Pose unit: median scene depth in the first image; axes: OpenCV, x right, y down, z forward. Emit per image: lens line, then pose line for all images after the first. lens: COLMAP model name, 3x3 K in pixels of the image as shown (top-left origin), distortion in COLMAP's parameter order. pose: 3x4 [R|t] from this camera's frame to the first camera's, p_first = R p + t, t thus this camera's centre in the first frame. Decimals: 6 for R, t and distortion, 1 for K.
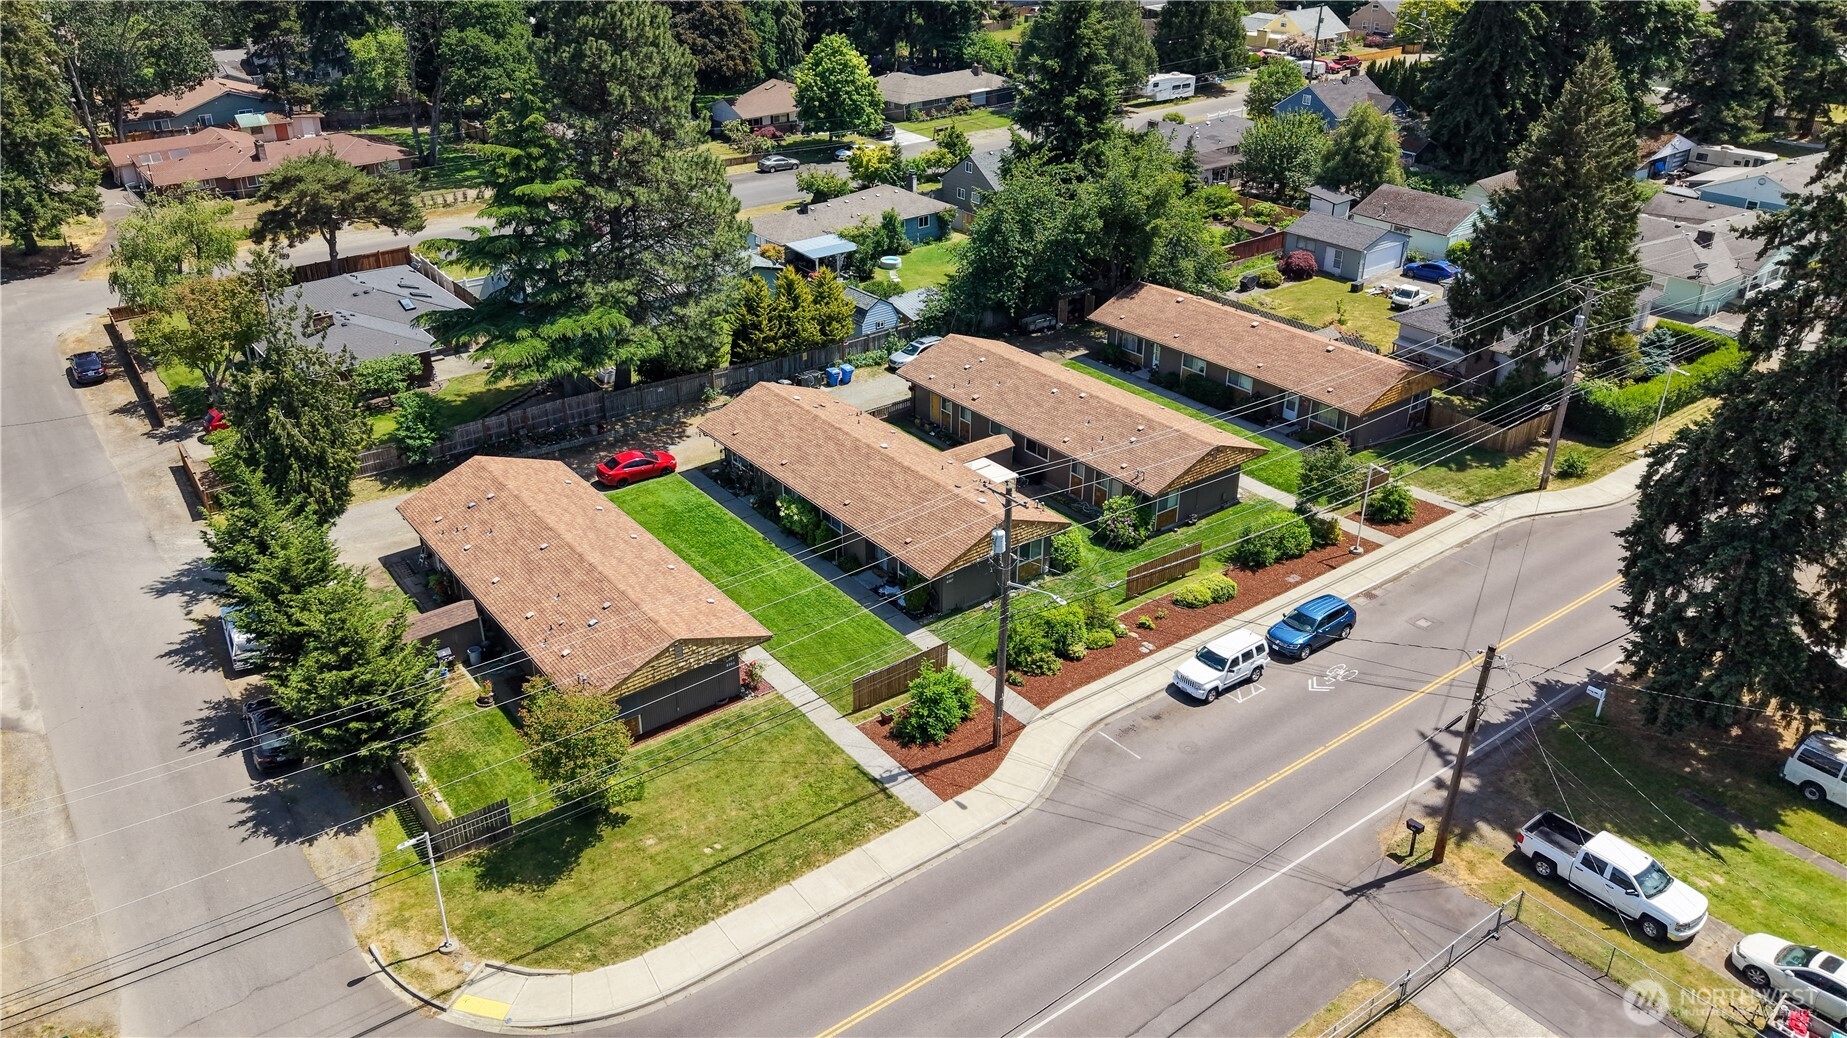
lens RADIAL K [[1340.9, 0, 840.1], [0, 1340.9, 539.3], [0, 0, 1]] dist [0.024132, -0.010686]
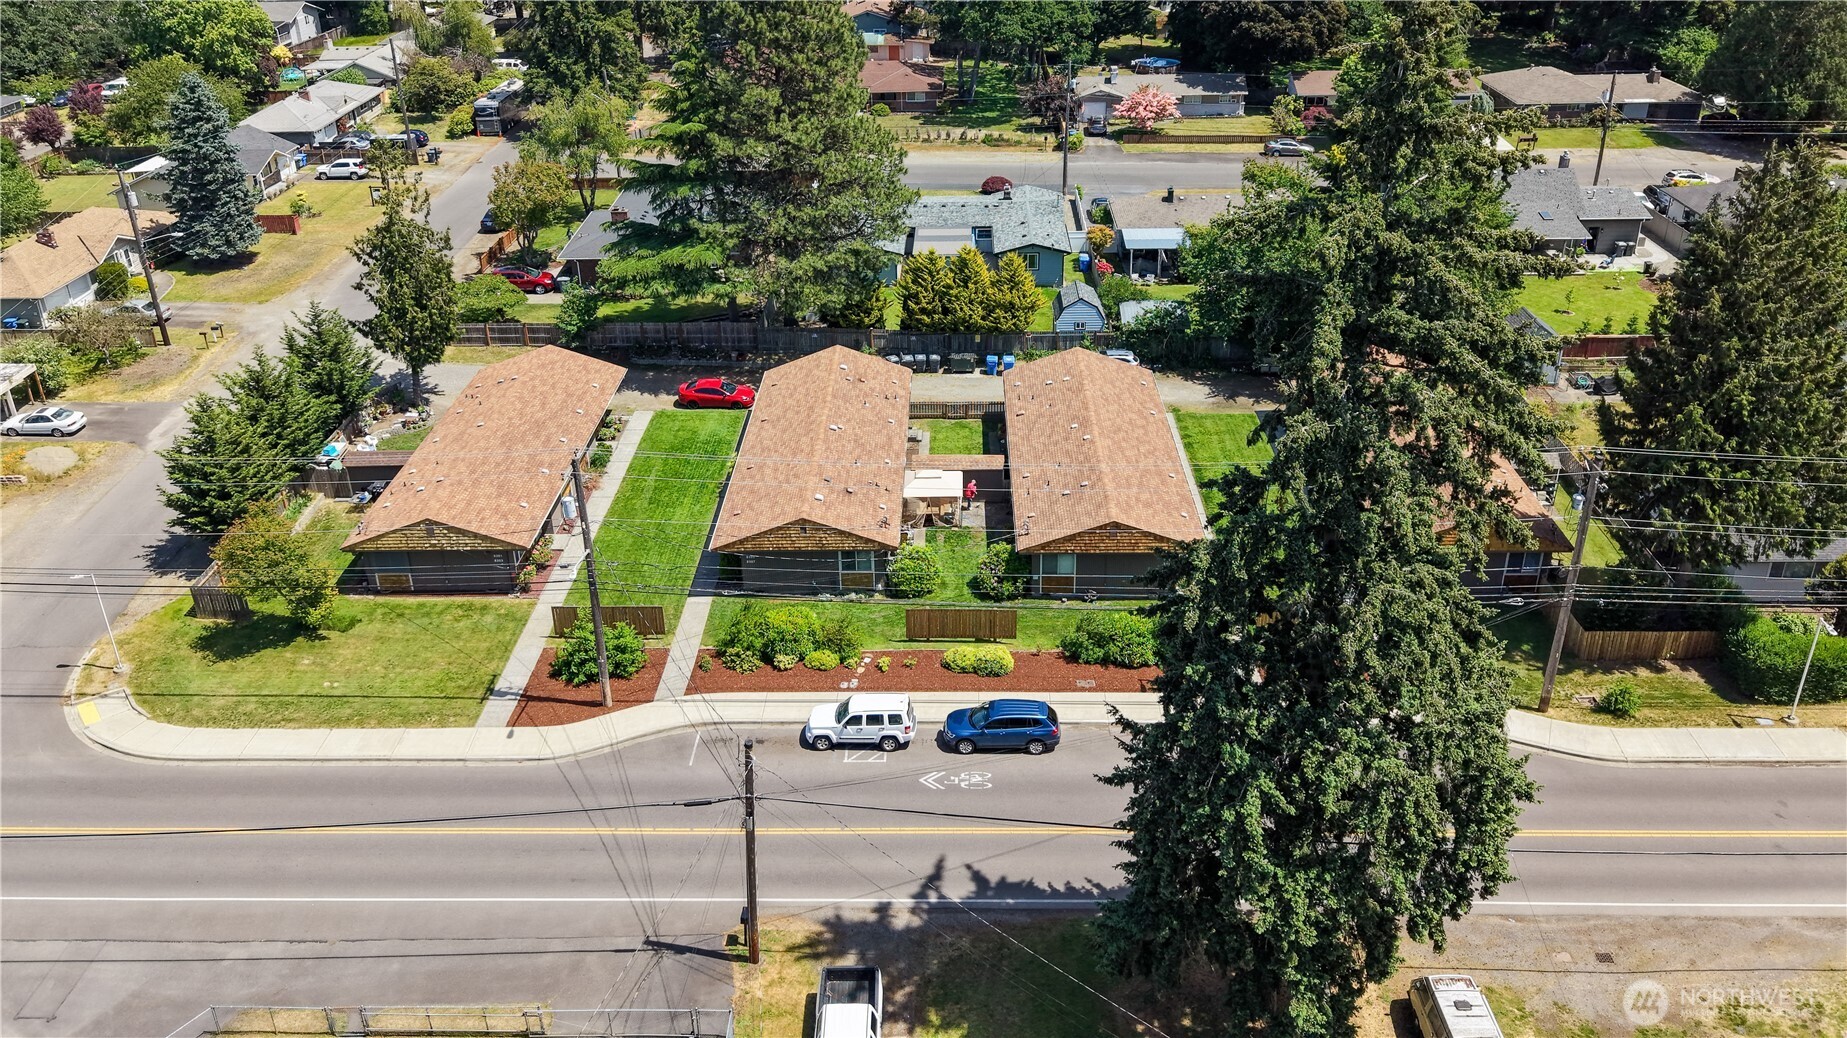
lens RADIAL K [[1416.3, 0, 917.6], [0, 1416.3, 505.4], [0, 0, 1]] dist [0.023386, -0.015078]
pose [[0.805381, 0.284588, -0.519971, 0.618728], [-0.281321, 0.955635, 0.087296, -0.117538], [0.521746, 0.075972, 0.849711, 0.126349]]
